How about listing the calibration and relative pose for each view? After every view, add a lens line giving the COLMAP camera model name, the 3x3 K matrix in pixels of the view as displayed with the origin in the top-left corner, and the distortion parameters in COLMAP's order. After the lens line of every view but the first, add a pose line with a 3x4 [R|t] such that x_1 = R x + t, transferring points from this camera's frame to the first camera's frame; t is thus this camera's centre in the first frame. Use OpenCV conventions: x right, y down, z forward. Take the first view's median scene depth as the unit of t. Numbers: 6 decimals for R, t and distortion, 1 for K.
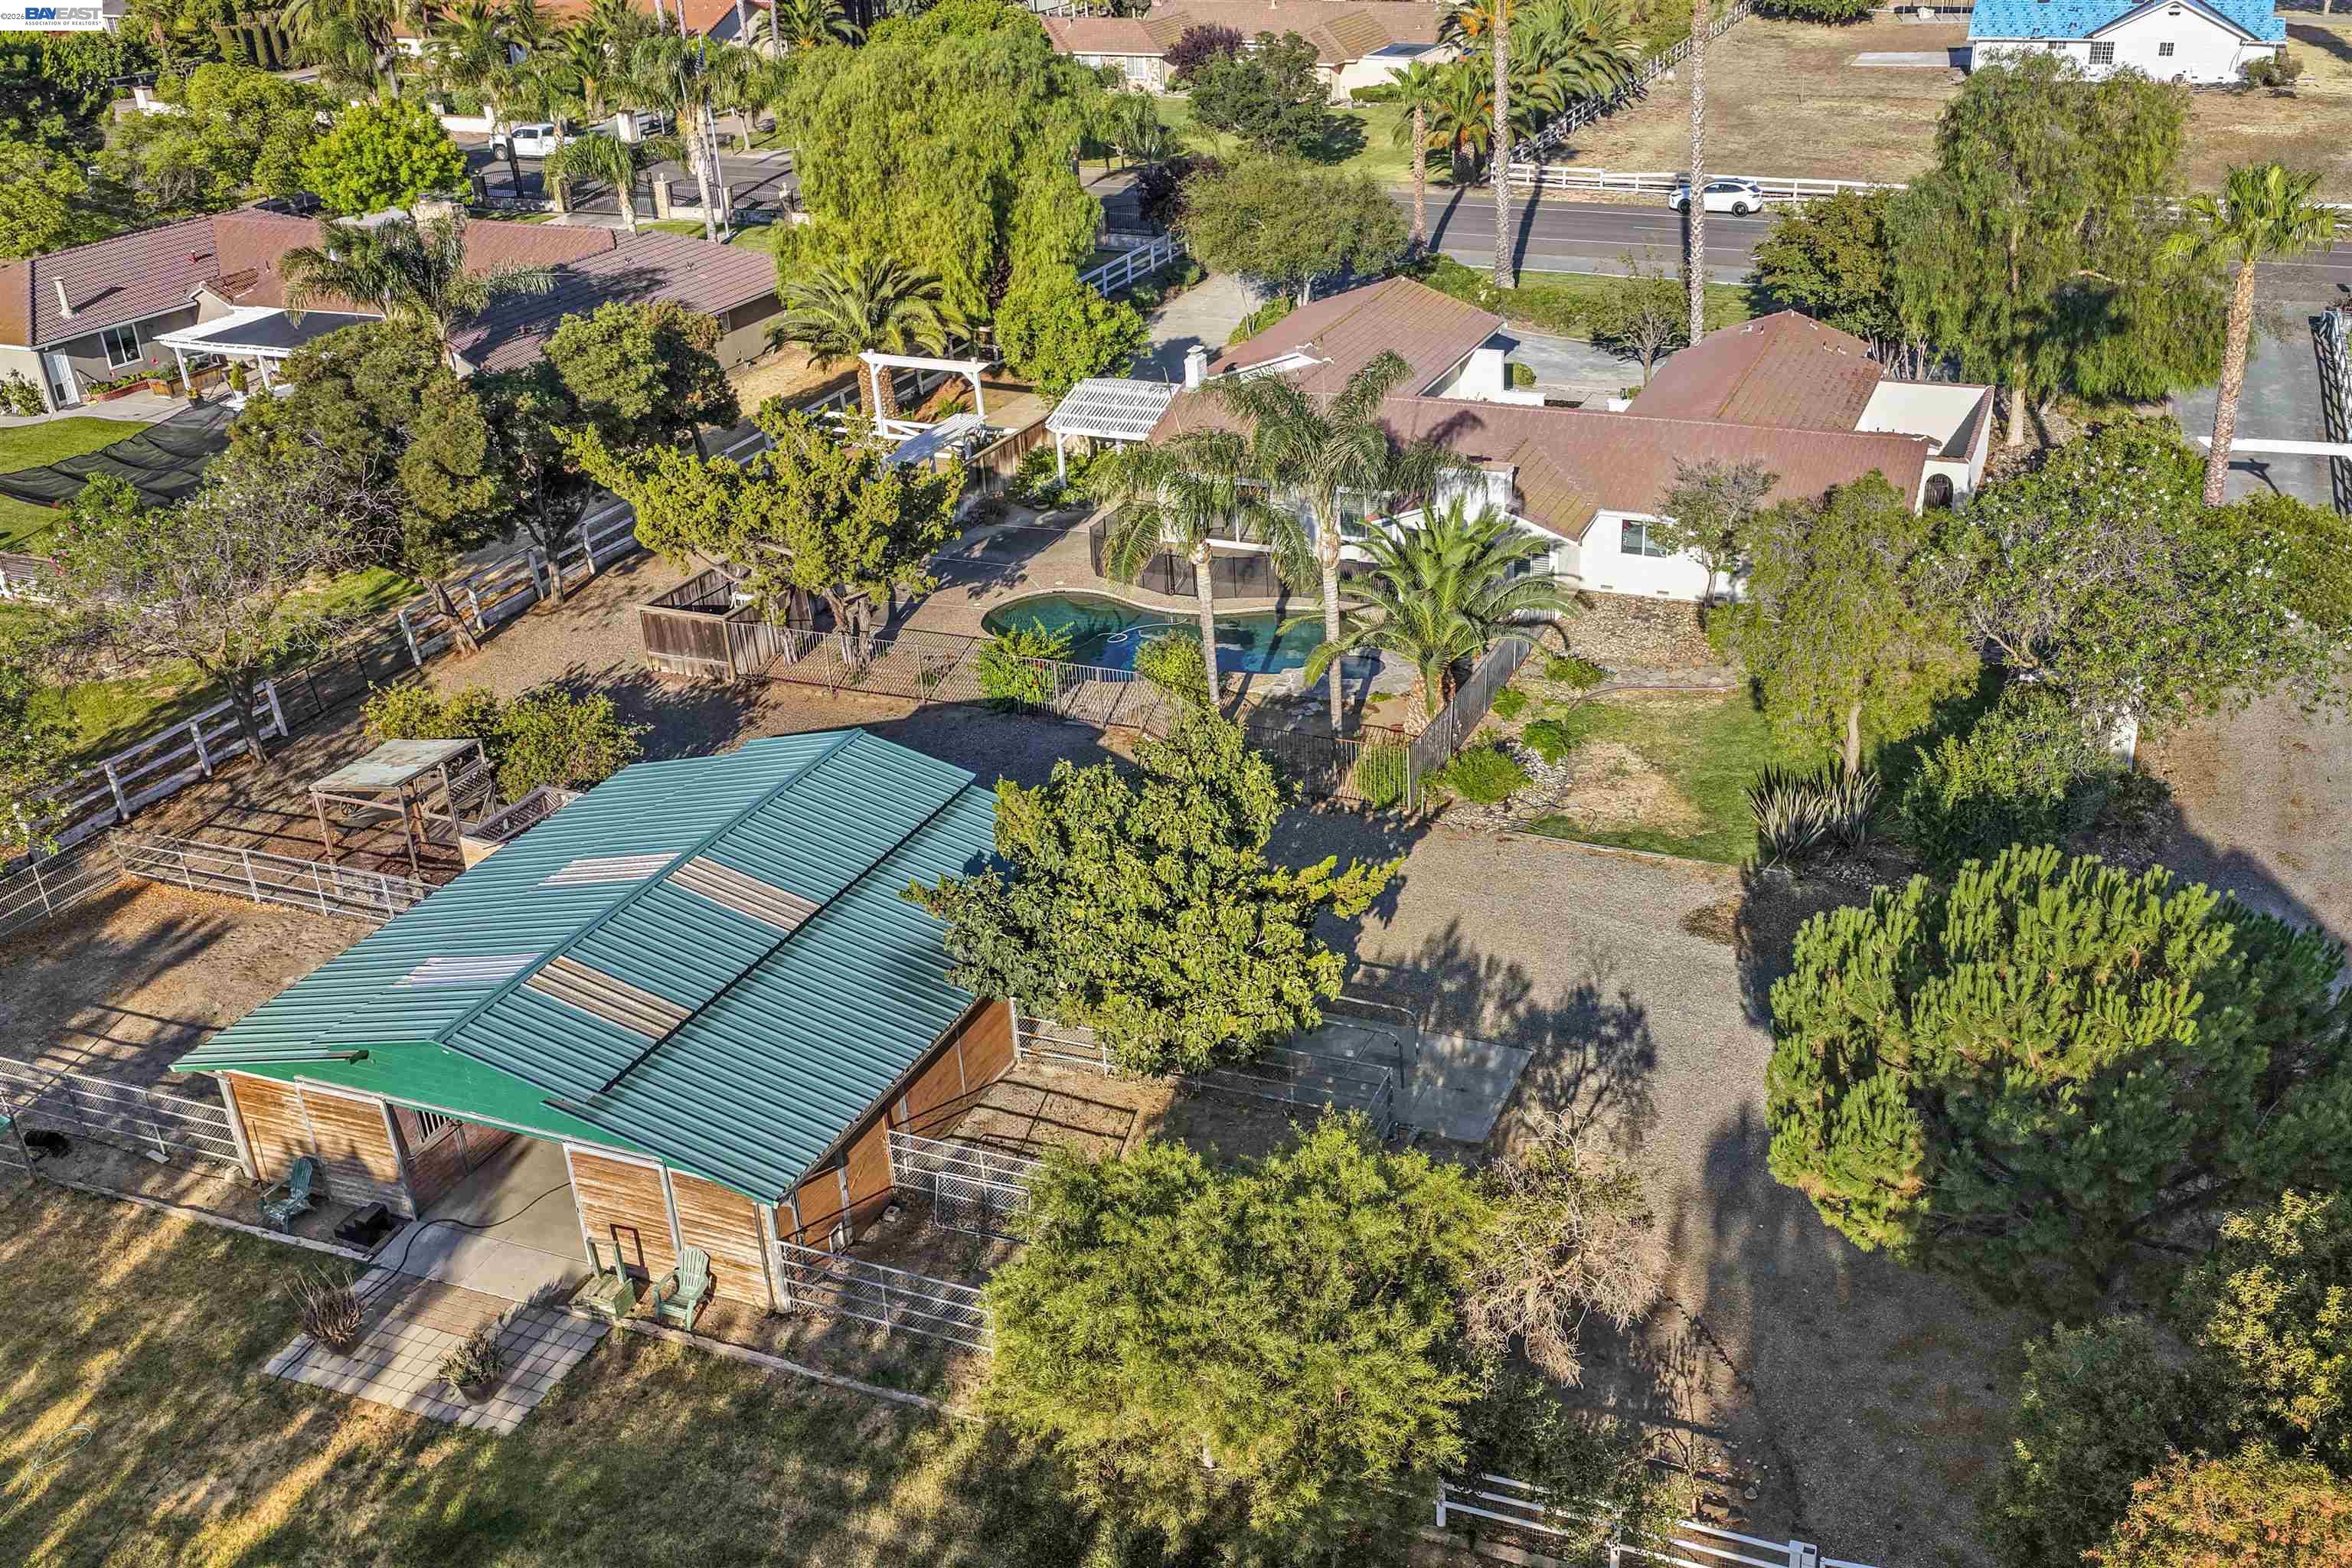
lens RADIAL K [[2067.4, 0, 1392.6], [0, 2067.4, 742.4], [0, 0, 1]] dist [-0.009769, 0.018793]
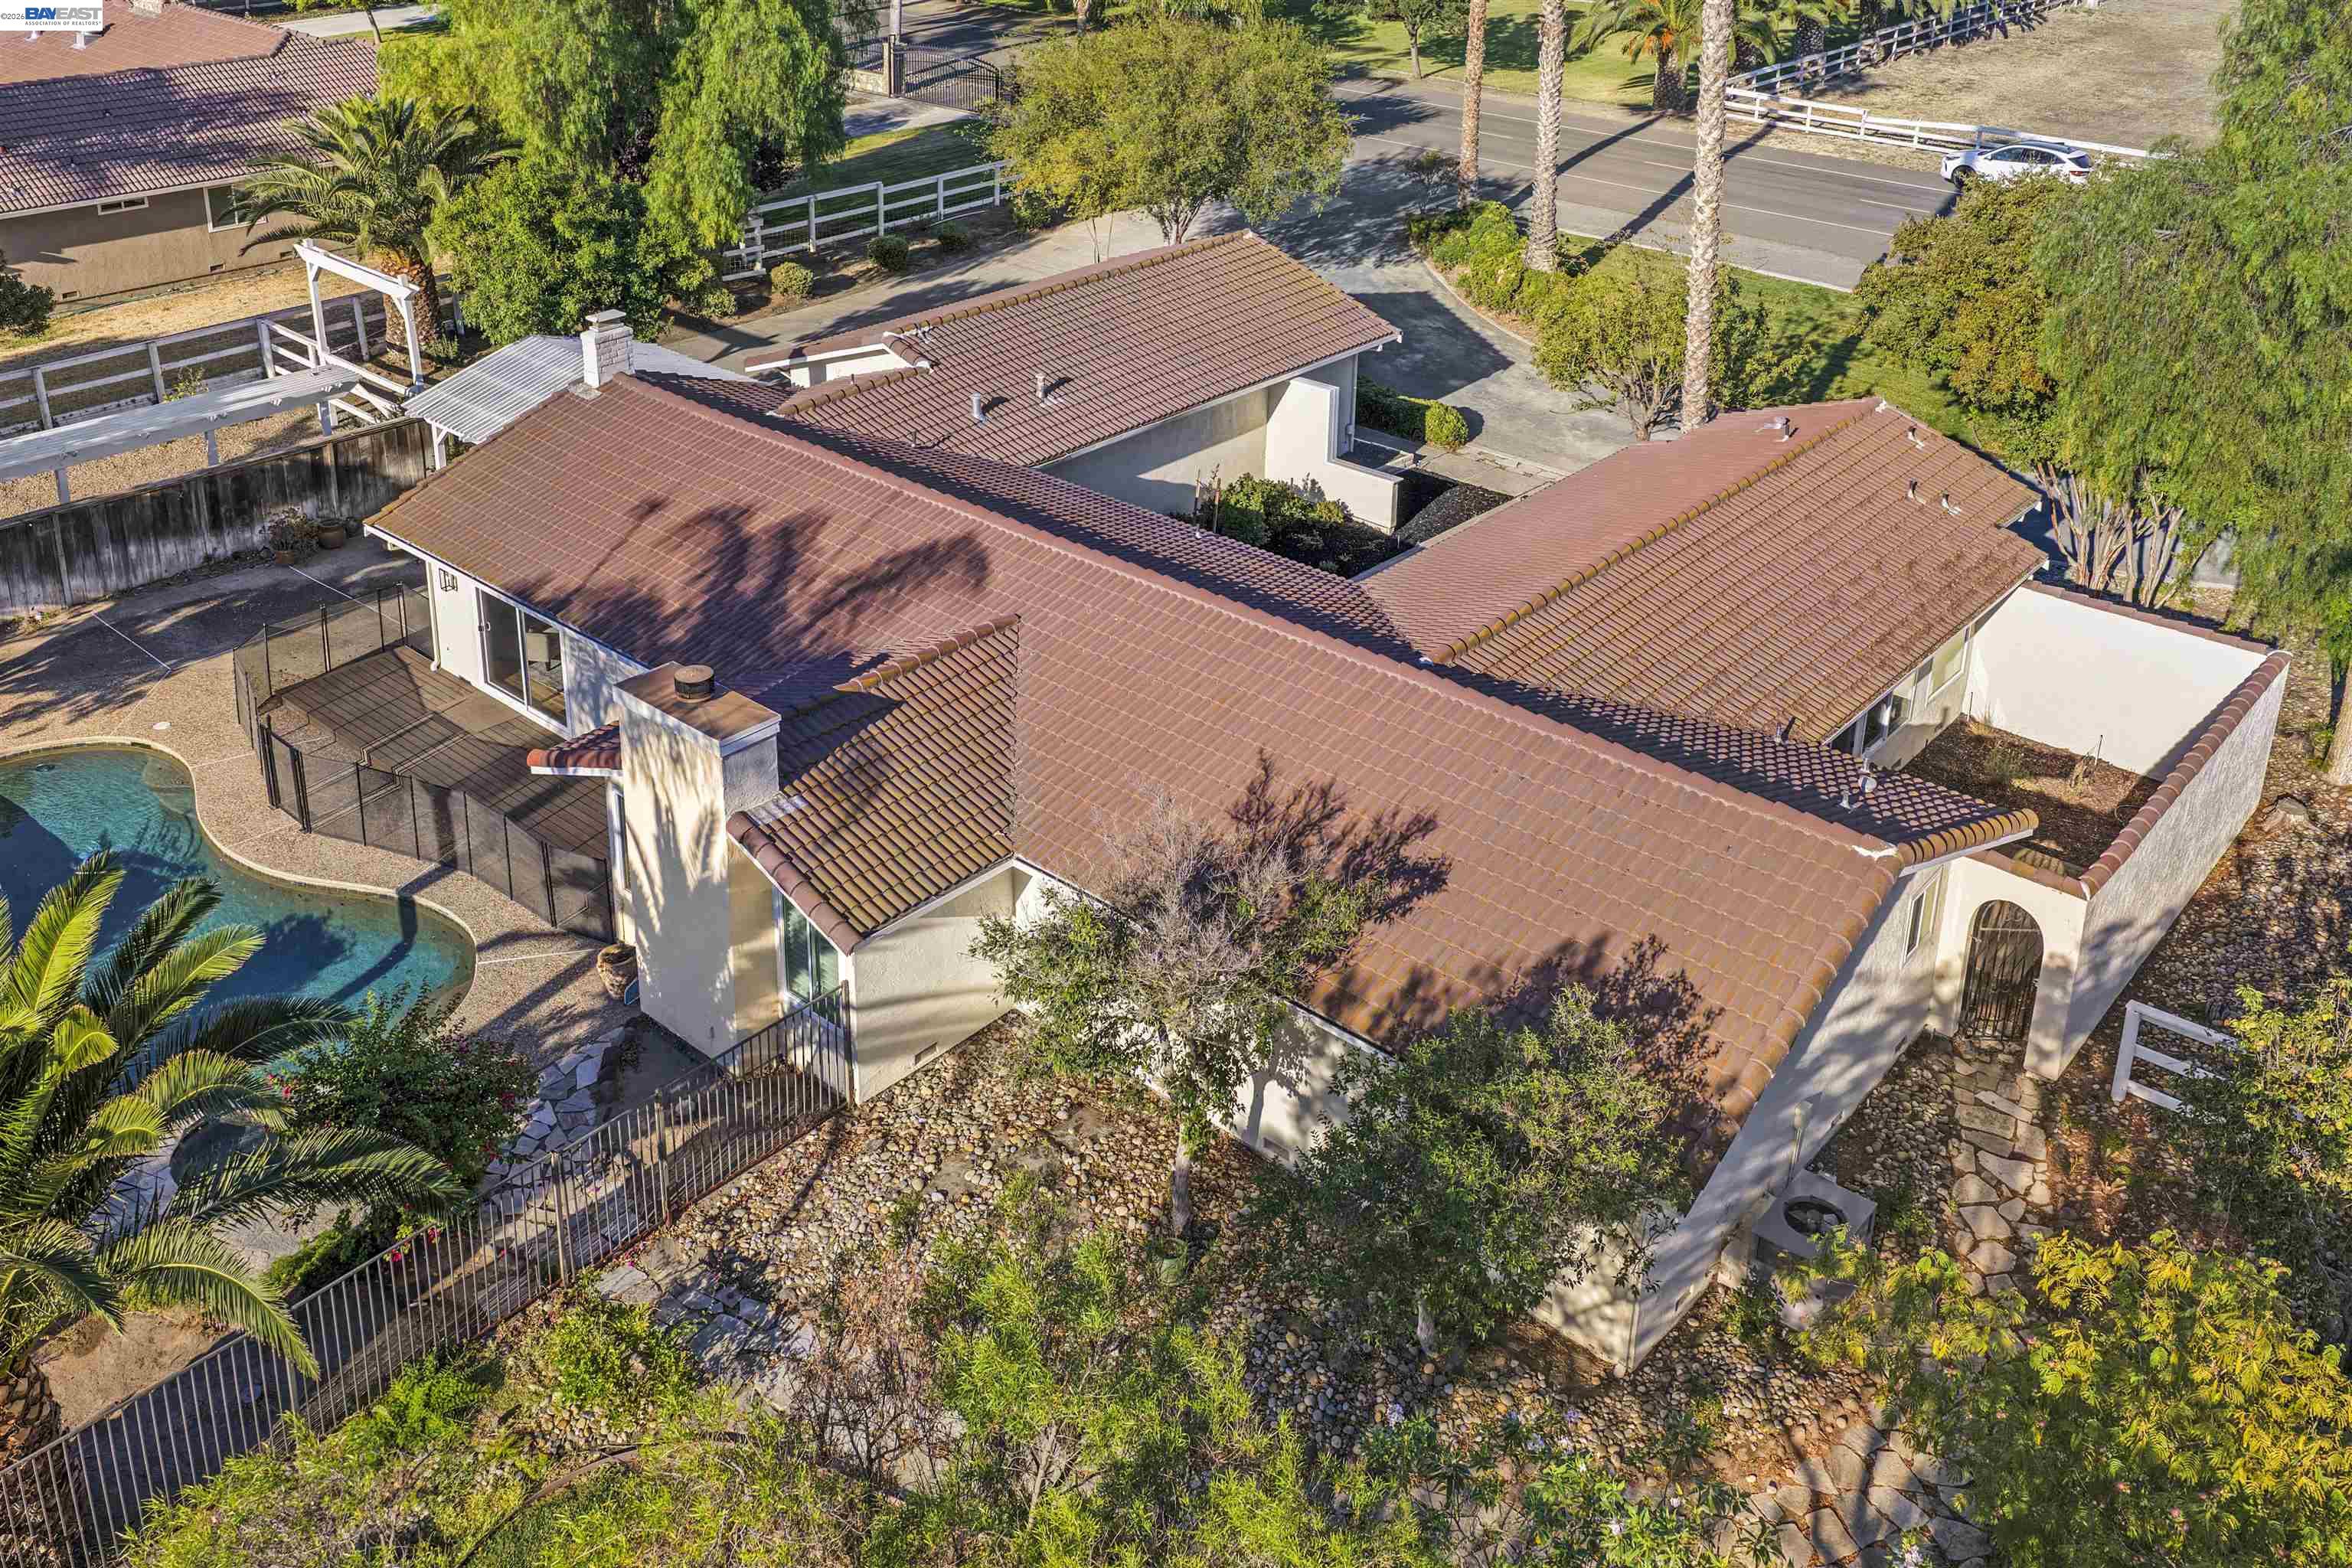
lens RADIAL K [[2028.8, 0, 1177.3], [0, 2028.8, 450.9], [0, 0, 1]] dist [0.008672, -0.023201]
pose [[0.928679, 0.157713, -0.335682, 0.212100], [-0.187113, 0.980689, -0.056900, -0.147132], [0.320226, 0.115653, 0.940255, 0.529064]]
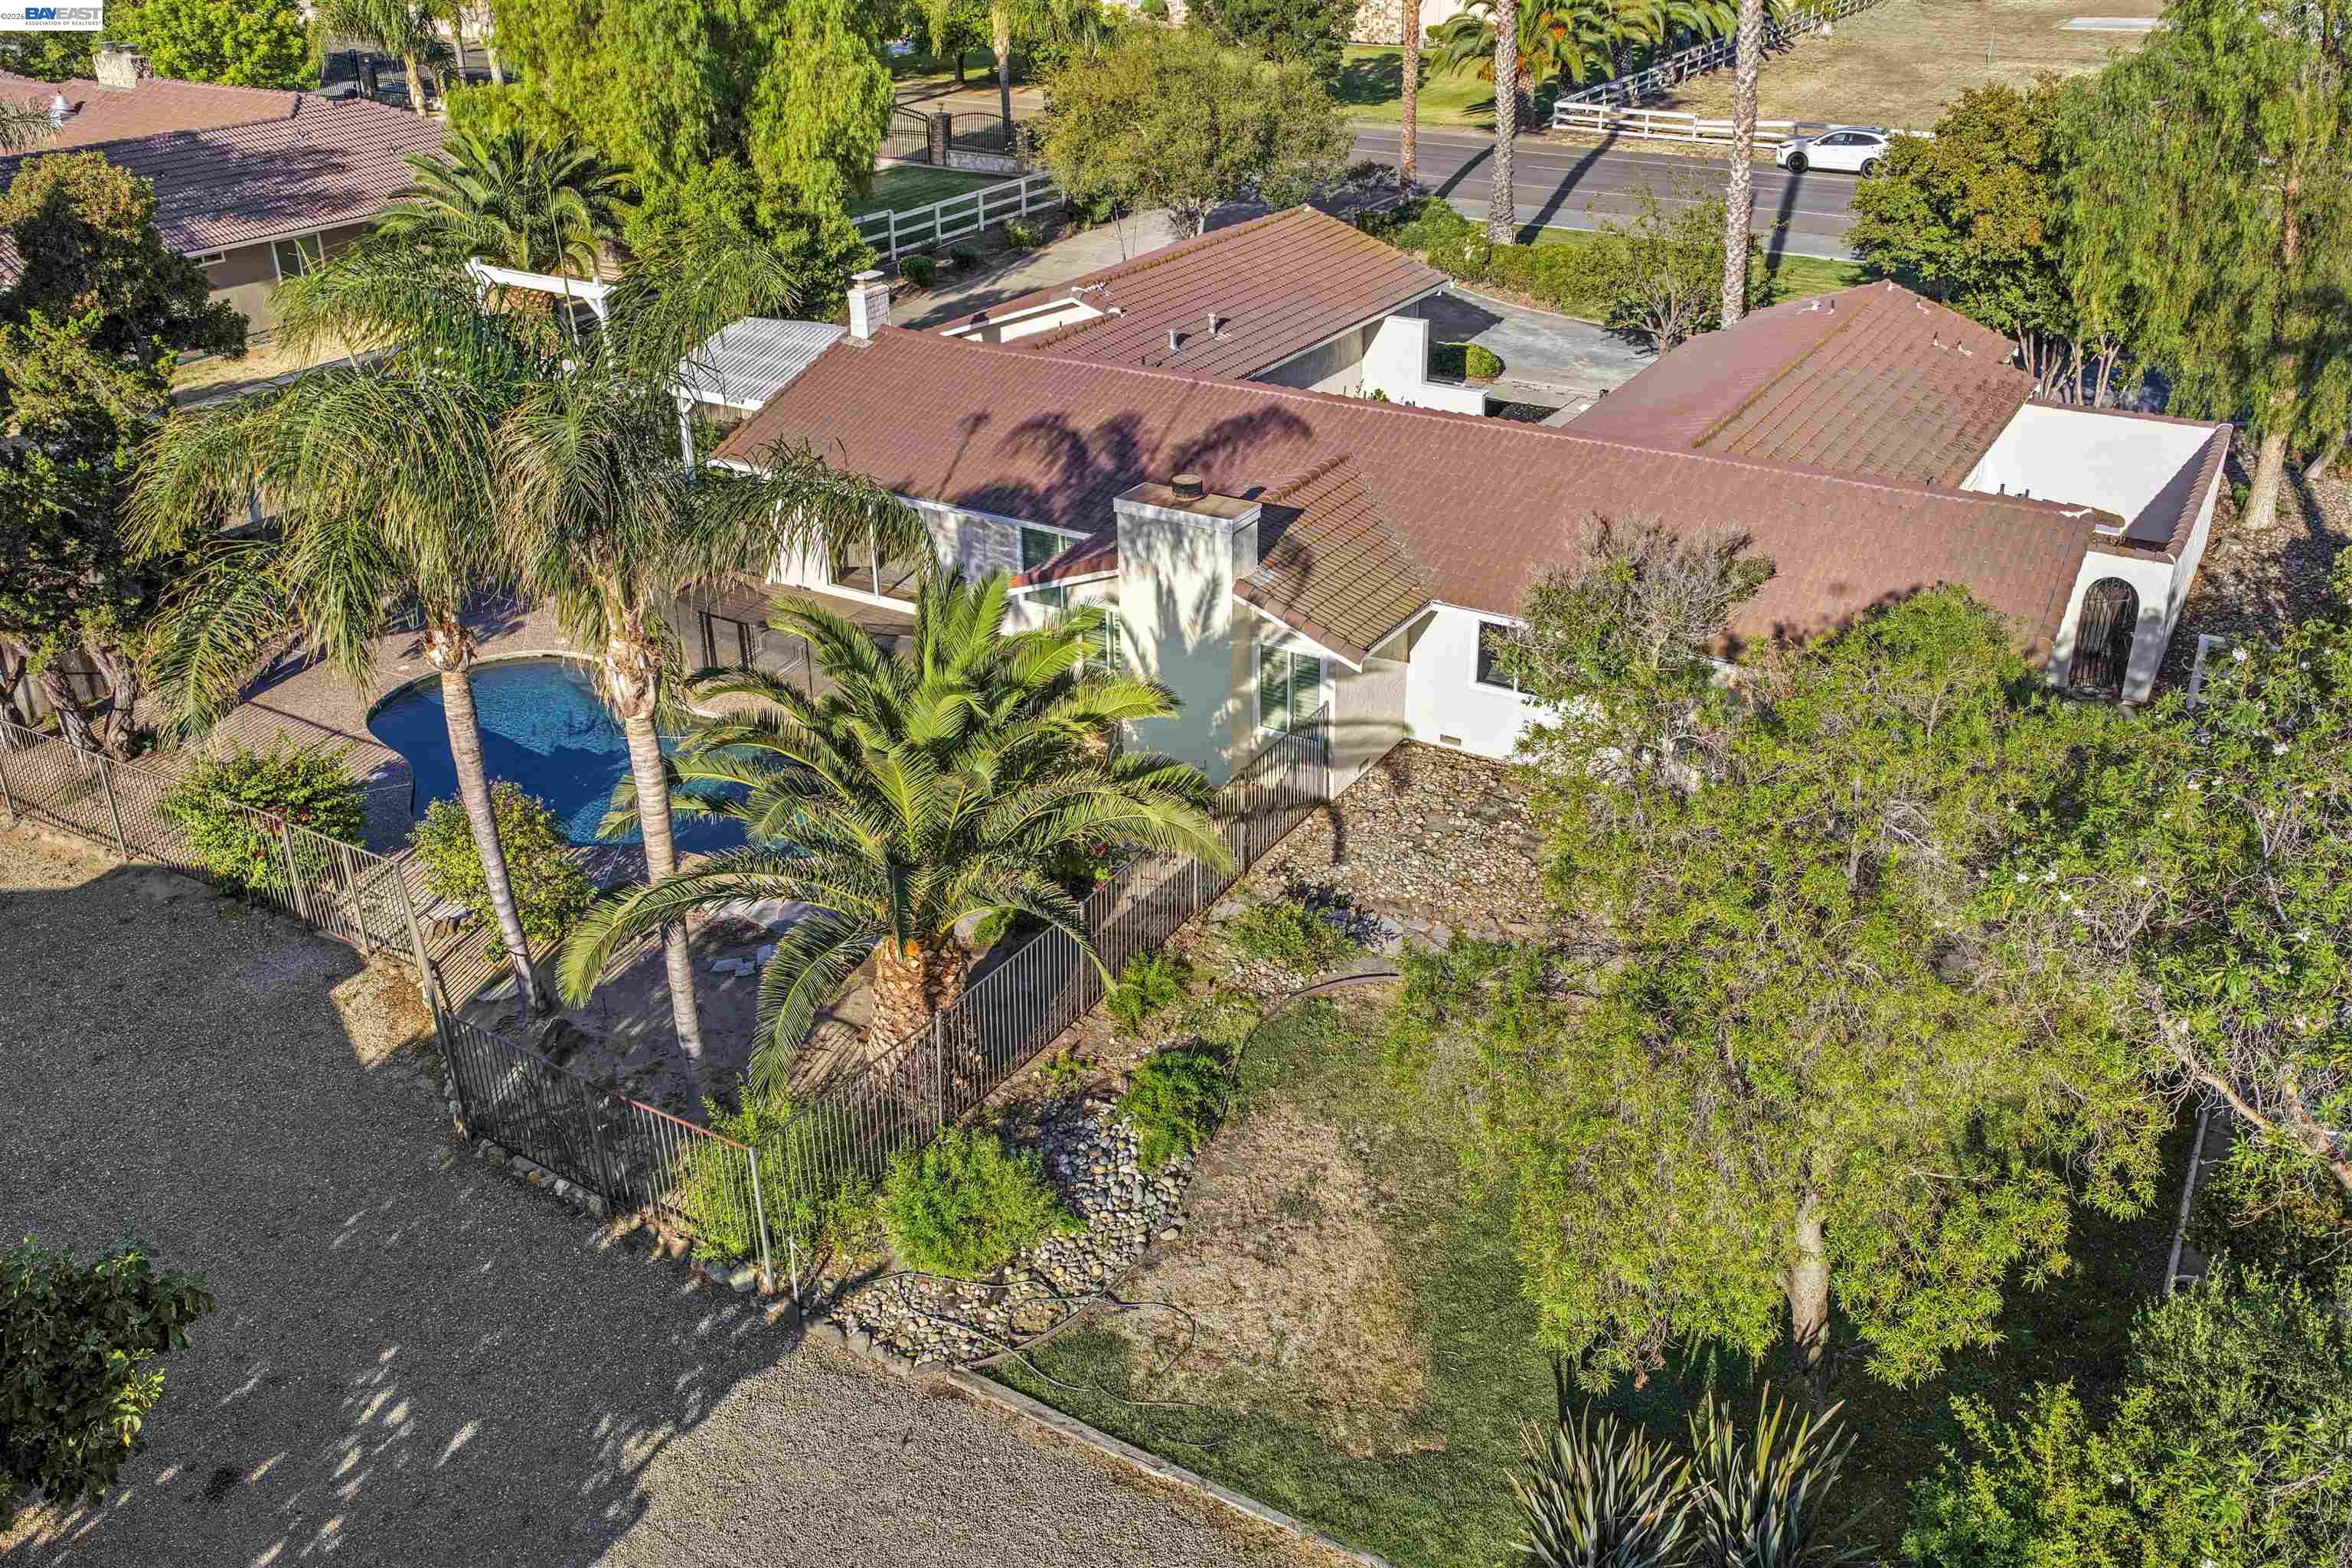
lens RADIAL K [[1928.3, 0, 1227.8], [0, 1928.3, 732.9], [0, 0, 1]] dist [-0.004516, 0.020548]
pose [[0.981816, 0.095181, -0.164247, 0.112034], [-0.093805, 0.995460, 0.016132, -0.069047], [0.165036, -0.000431, 0.986287, 0.420575]]
